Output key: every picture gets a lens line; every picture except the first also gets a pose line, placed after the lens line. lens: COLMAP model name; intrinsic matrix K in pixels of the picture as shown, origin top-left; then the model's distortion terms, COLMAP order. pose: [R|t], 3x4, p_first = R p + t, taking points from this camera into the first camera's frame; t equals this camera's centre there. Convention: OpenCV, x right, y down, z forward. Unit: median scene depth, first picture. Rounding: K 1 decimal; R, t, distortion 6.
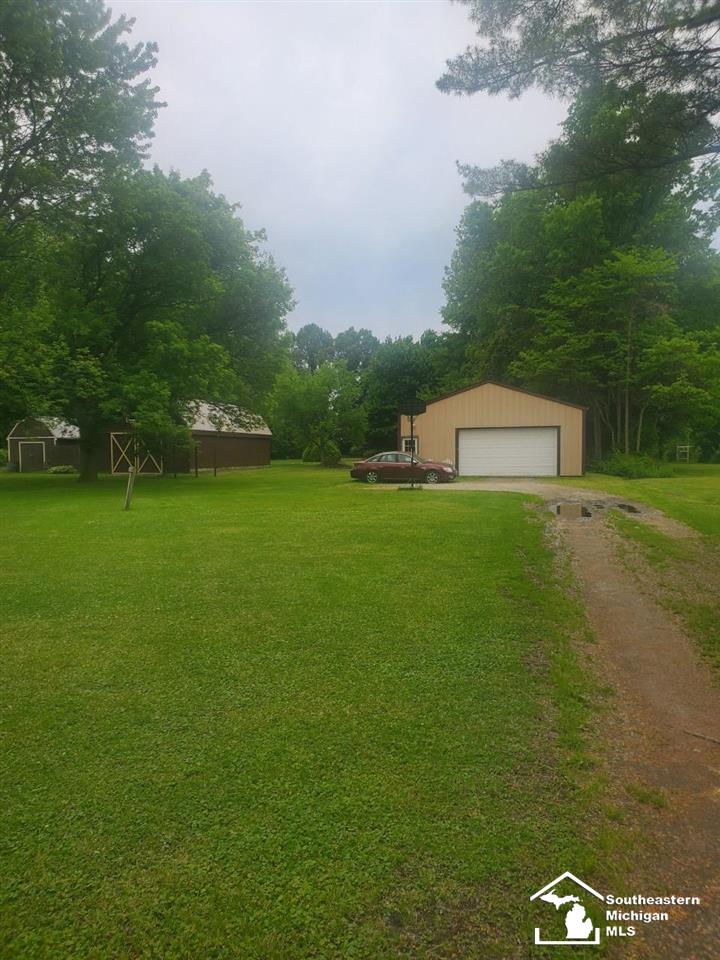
lens RADIAL K [[714.1, 0, 361.1], [0, 714.1, 479.7], [0, 0, 1]] dist [0.000246, -0.000227]
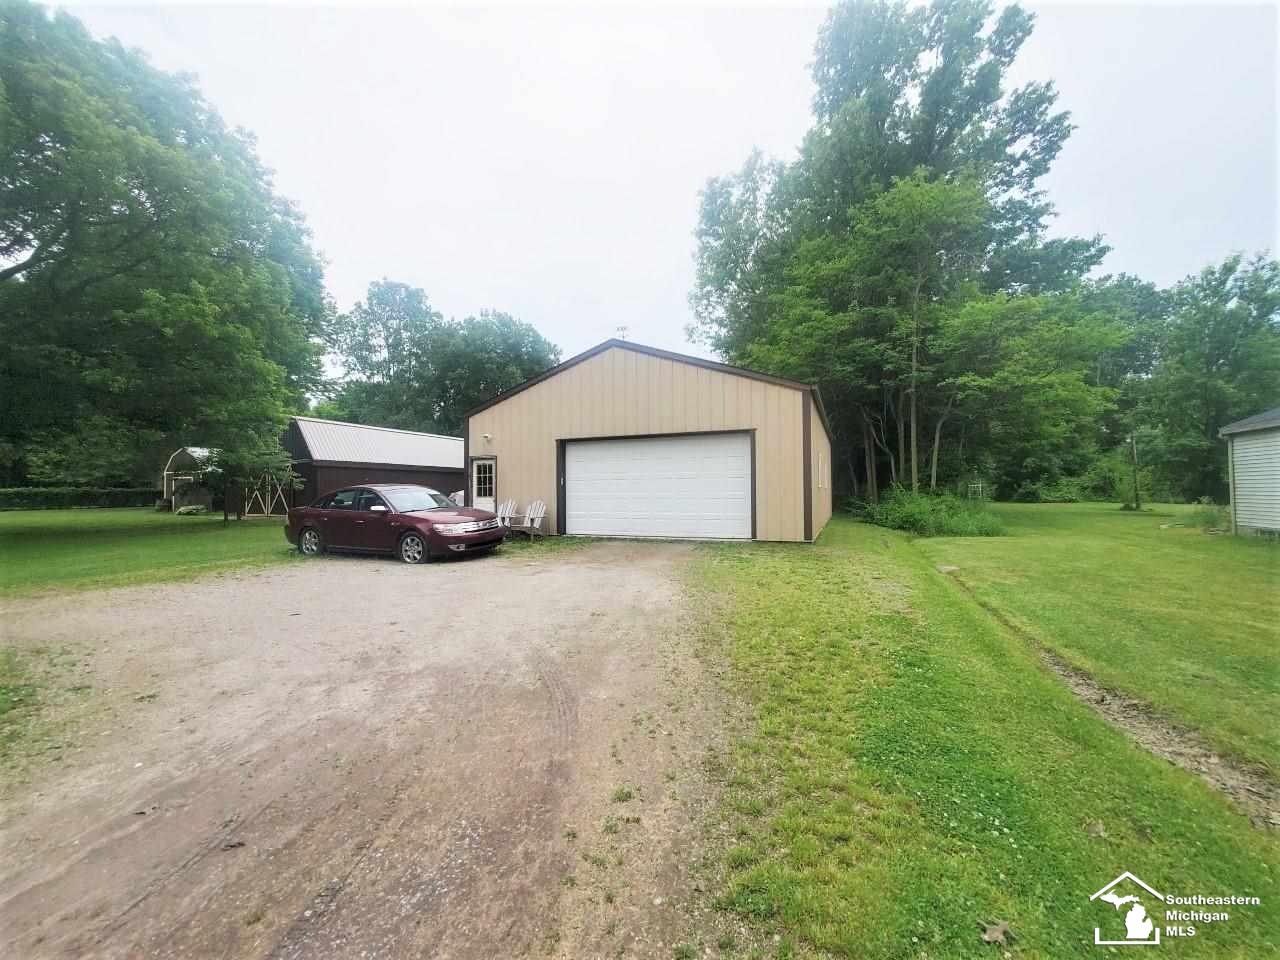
lens RADIAL K [[515.1, 0, 643.2], [0, 515.1, 484.7], [0, 0, 1]] dist [0.001658, 0.000009]
pose [[0.991565, -0.000194, -0.129607, 0.195394], [-0.006372, 0.998717, -0.050240, -0.018443], [0.129450, 0.050642, 0.990292, 0.523718]]
